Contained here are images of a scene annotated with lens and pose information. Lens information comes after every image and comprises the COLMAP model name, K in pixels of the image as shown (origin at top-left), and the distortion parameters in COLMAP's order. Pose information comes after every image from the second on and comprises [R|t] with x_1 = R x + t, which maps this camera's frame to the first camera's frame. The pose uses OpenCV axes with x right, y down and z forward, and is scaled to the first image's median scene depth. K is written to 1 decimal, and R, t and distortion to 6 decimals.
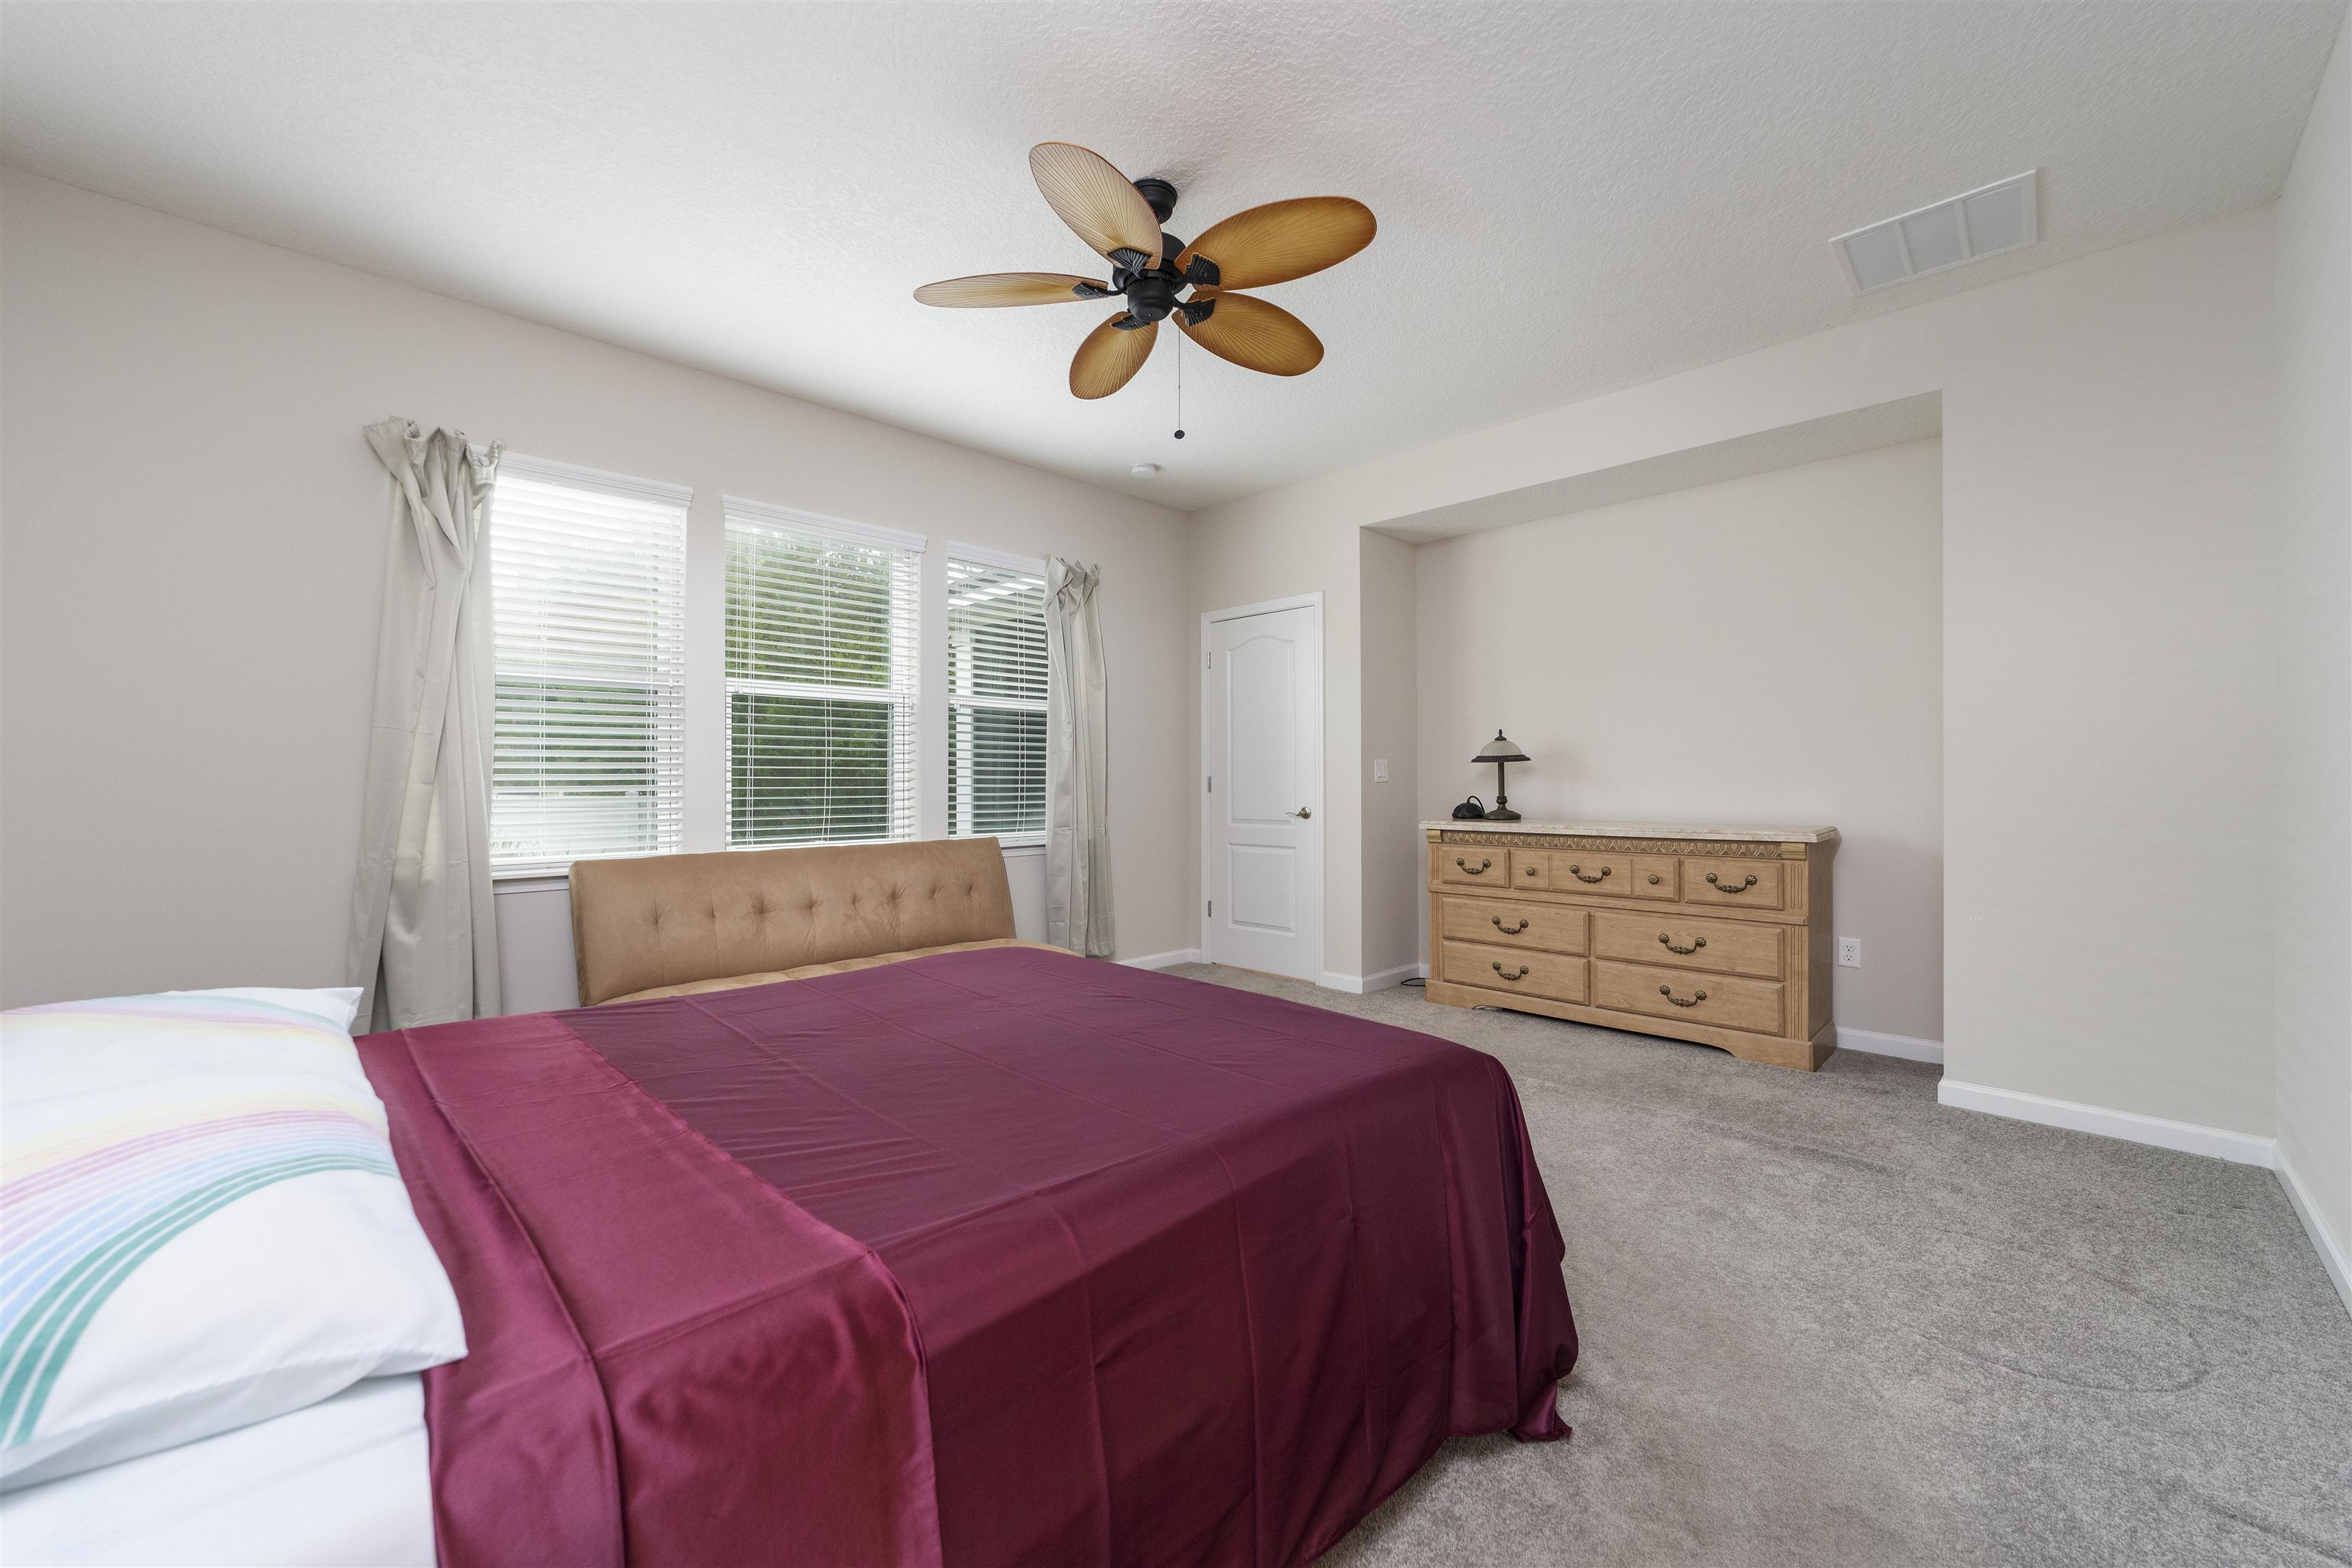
lens RADIAL K [[912.2, 0, 1192.5], [0, 912.2, 782.6], [0, 0, 1]] dist [-0.016118, 0.008155]
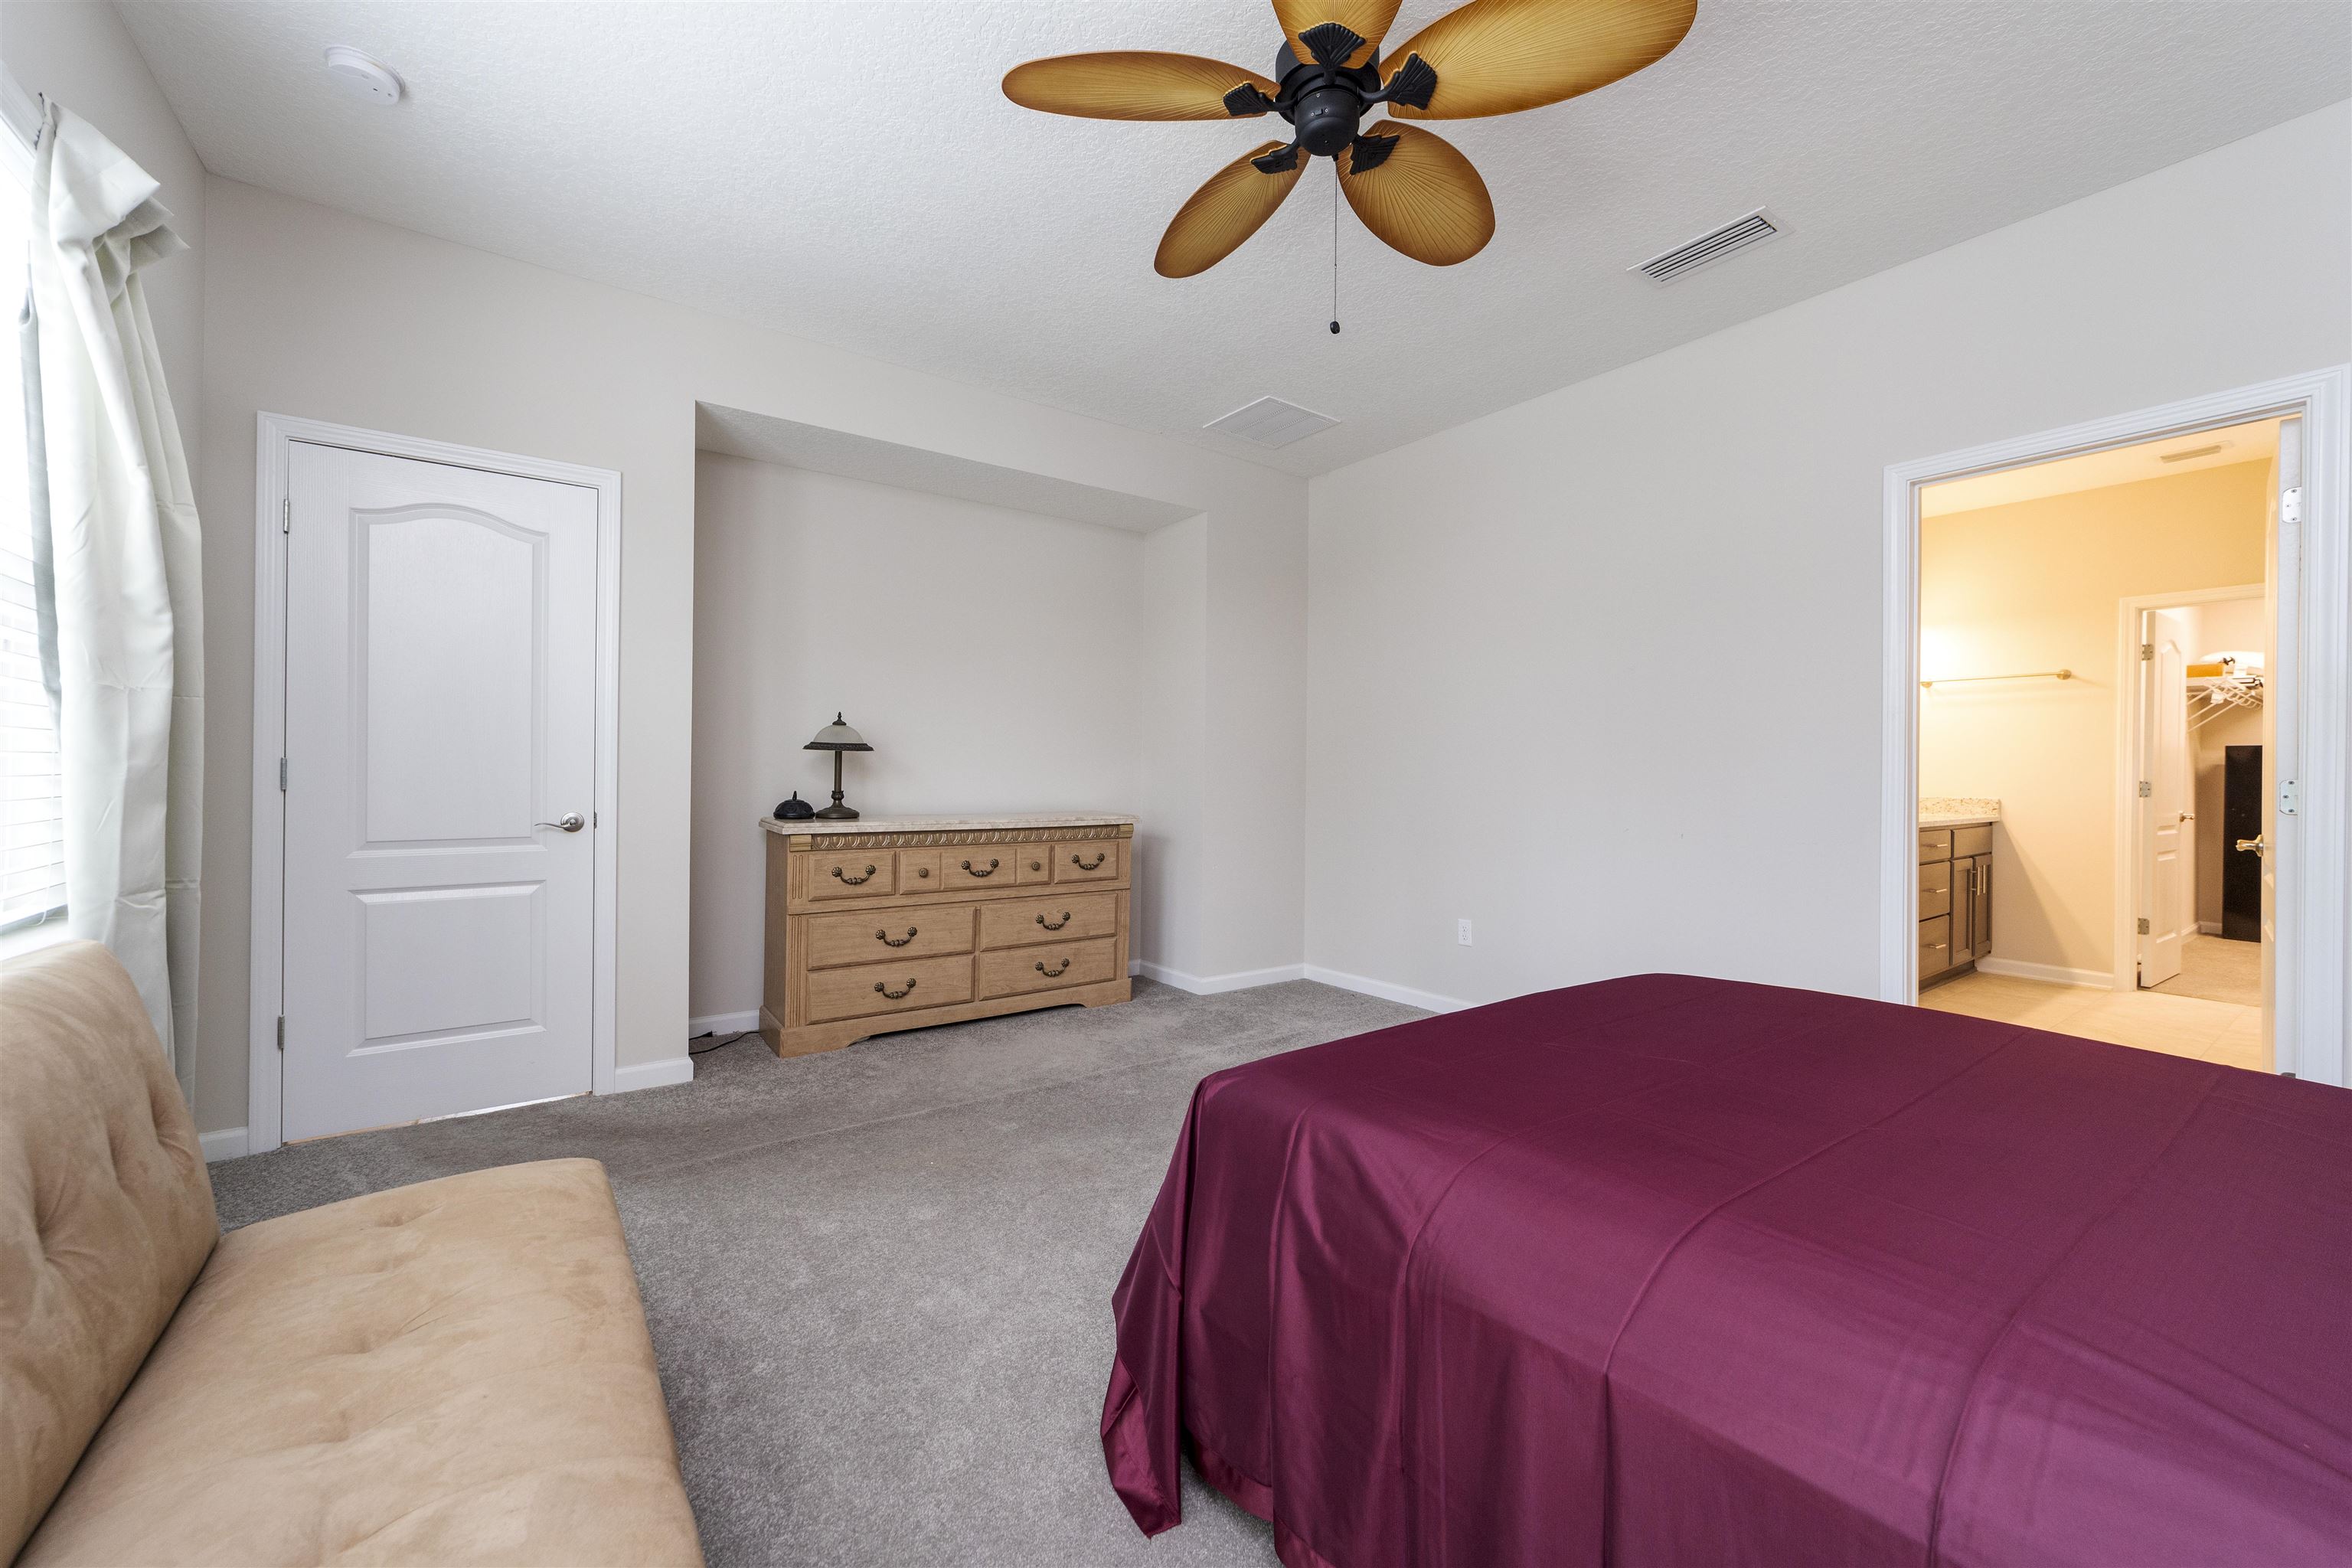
lens RADIAL K [[912.2, 0, 1173.5], [0, 912.2, 785.7], [0, 0, 1]] dist [-0.016118, 0.008155]
pose [[0.173494, -0.003699, 0.984828, -0.486423], [-0.005650, 0.999973, 0.004751, 0.004729], [-0.984819, -0.006389, 0.173468, 0.599002]]
